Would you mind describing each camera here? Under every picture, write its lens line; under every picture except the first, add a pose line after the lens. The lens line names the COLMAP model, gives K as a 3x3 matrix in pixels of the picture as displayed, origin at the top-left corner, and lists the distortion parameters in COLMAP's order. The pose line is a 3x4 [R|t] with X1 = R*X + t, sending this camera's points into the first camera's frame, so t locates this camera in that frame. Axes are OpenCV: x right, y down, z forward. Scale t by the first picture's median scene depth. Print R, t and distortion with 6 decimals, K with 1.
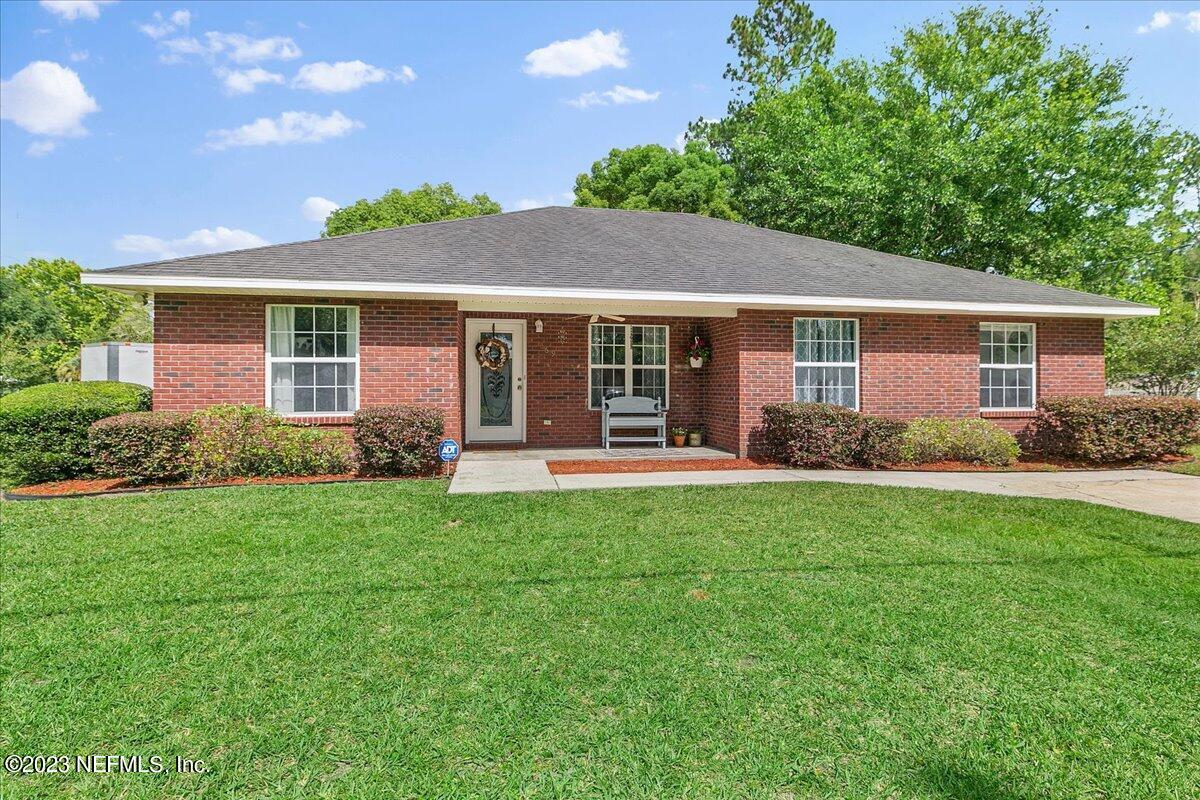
lens RADIAL K [[513.6, 0, 593.8], [0, 513.6, 389.5], [0, 0, 1]] dist [-0.000246, -0.000005]
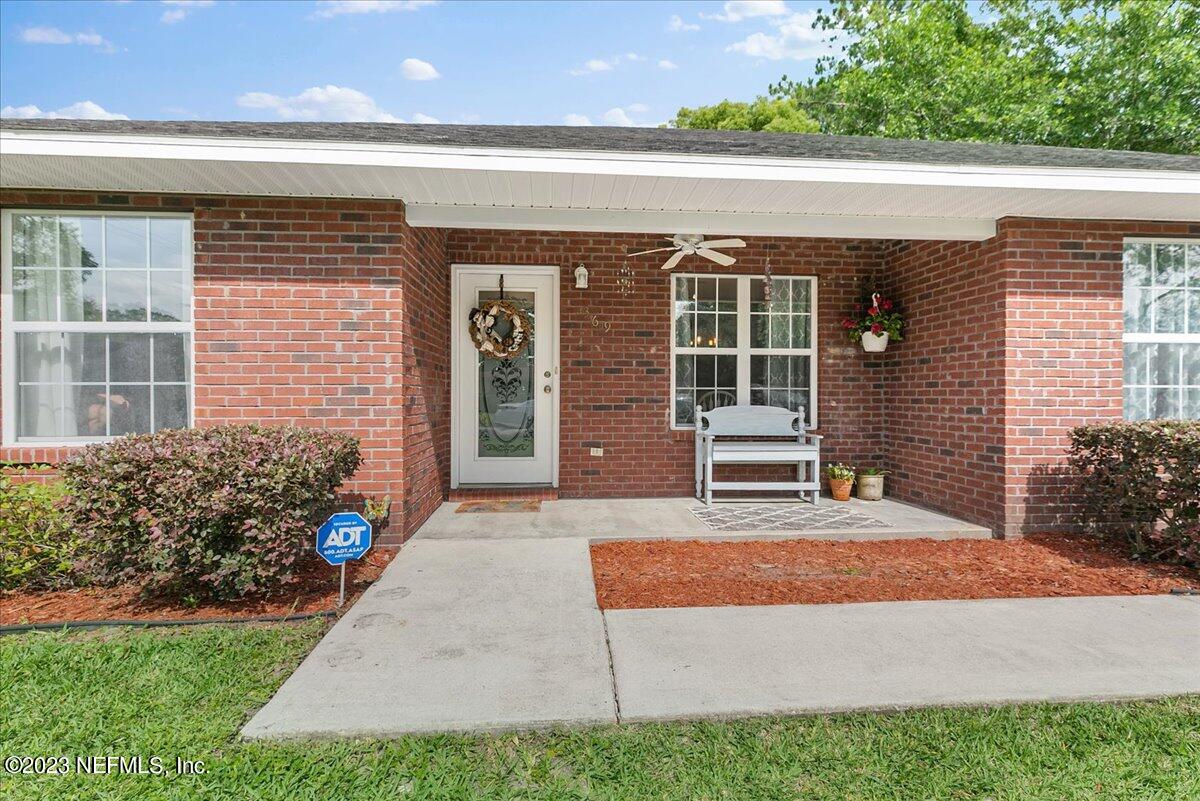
lens RADIAL K [[513.6, 0, 593.8], [0, 513.6, 390.0], [0, 0, 1]] dist [-0.000246, -0.000005]
pose [[0.993553, -0.000296, -0.113370, -0.030971], [-0.001331, 0.999897, -0.014273, 0.005548], [0.113362, 0.014332, 0.993450, 0.452199]]
